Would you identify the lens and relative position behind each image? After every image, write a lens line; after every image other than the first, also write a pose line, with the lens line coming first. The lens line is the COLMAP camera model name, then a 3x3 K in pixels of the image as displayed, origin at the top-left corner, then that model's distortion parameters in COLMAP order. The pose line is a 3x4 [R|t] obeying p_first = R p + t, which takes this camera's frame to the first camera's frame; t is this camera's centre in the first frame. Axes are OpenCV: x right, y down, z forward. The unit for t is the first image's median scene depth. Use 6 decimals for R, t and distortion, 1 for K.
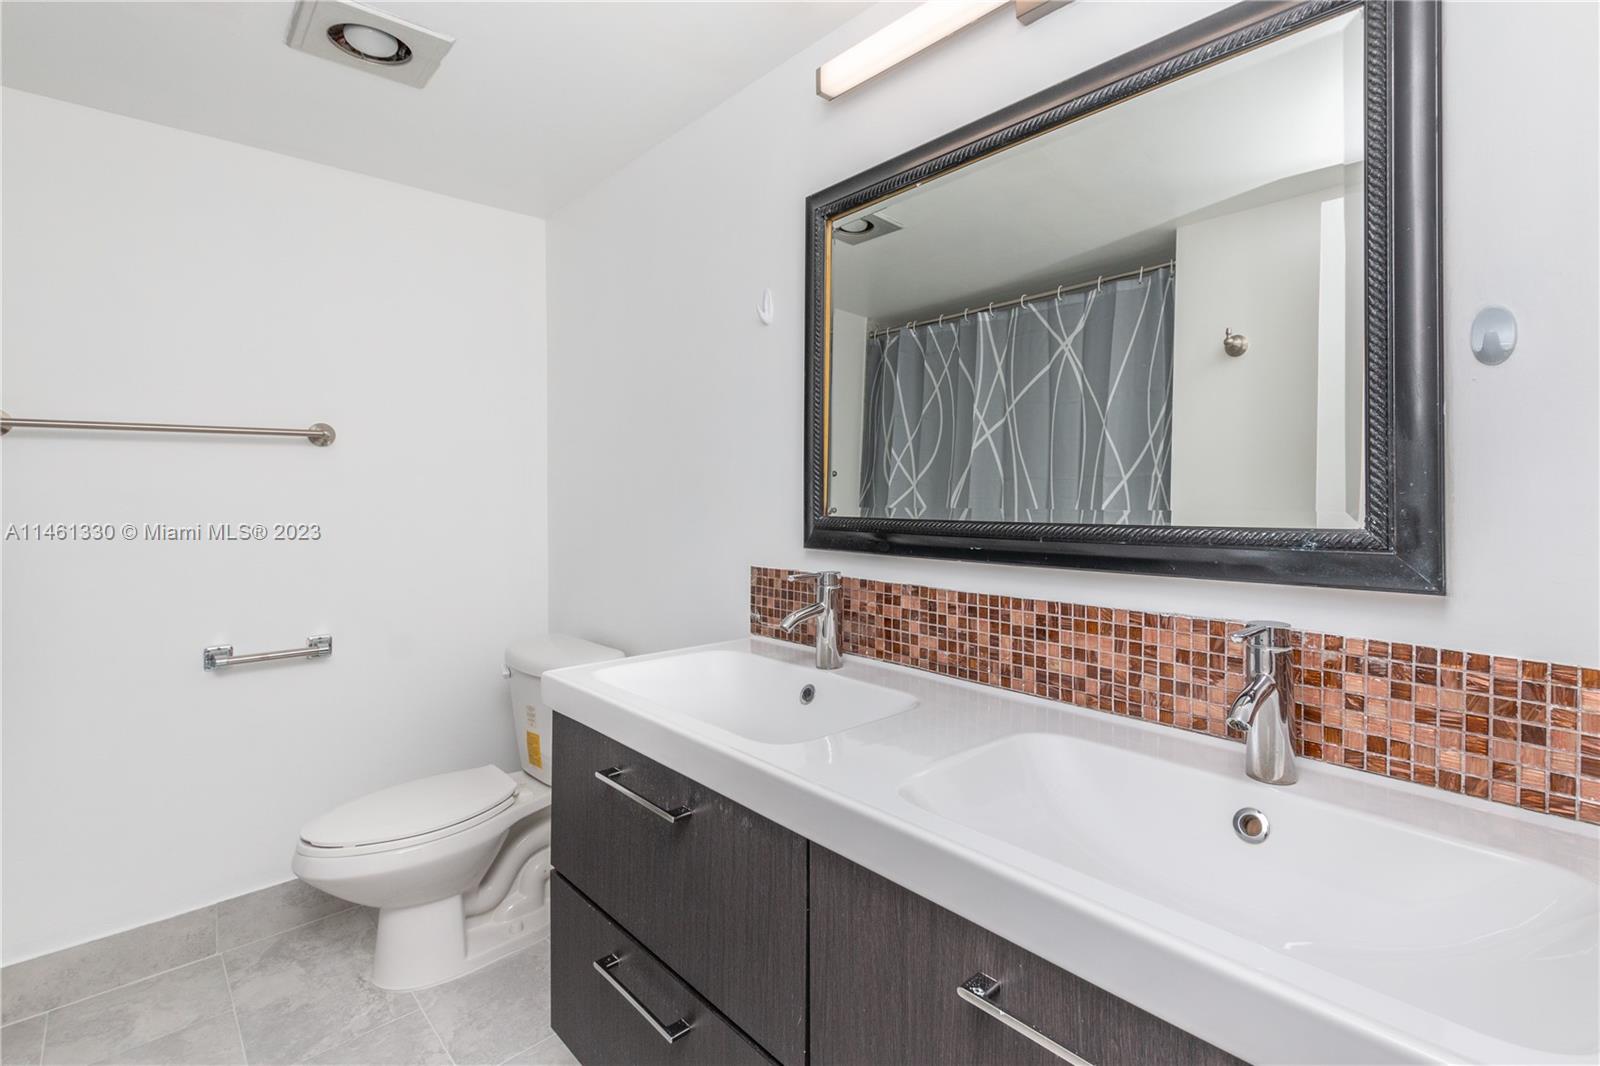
lens RADIAL K [[702.4, 0, 799.9], [0, 702.4, 488.1], [0, 0, 1]] dist [0.001961, -0.001015]
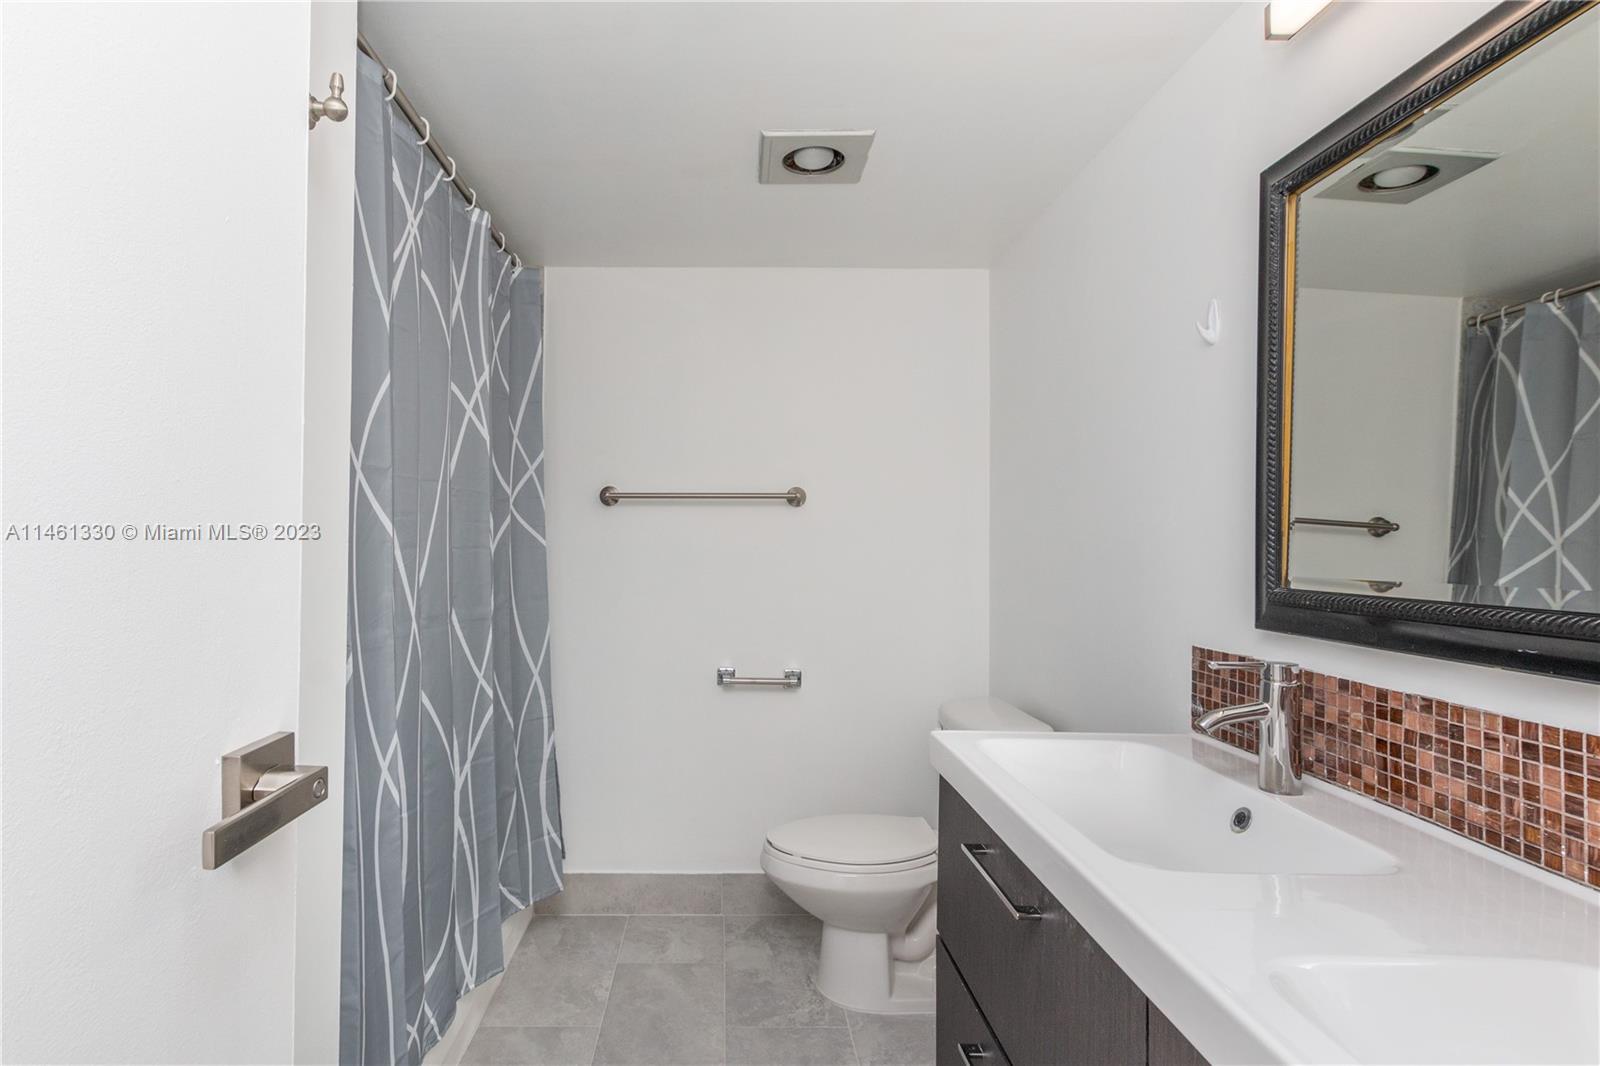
lens RADIAL K [[772.5, 0, 802.7], [0, 772.5, 517.4], [0, 0, 1]] dist [-0.000426, -0.000317]
pose [[0.754941, -0.010947, -0.655701, 0.197401], [-0.008214, 0.999624, -0.026146, -0.009999], [0.655741, 0.025125, 0.754568, 0.041179]]
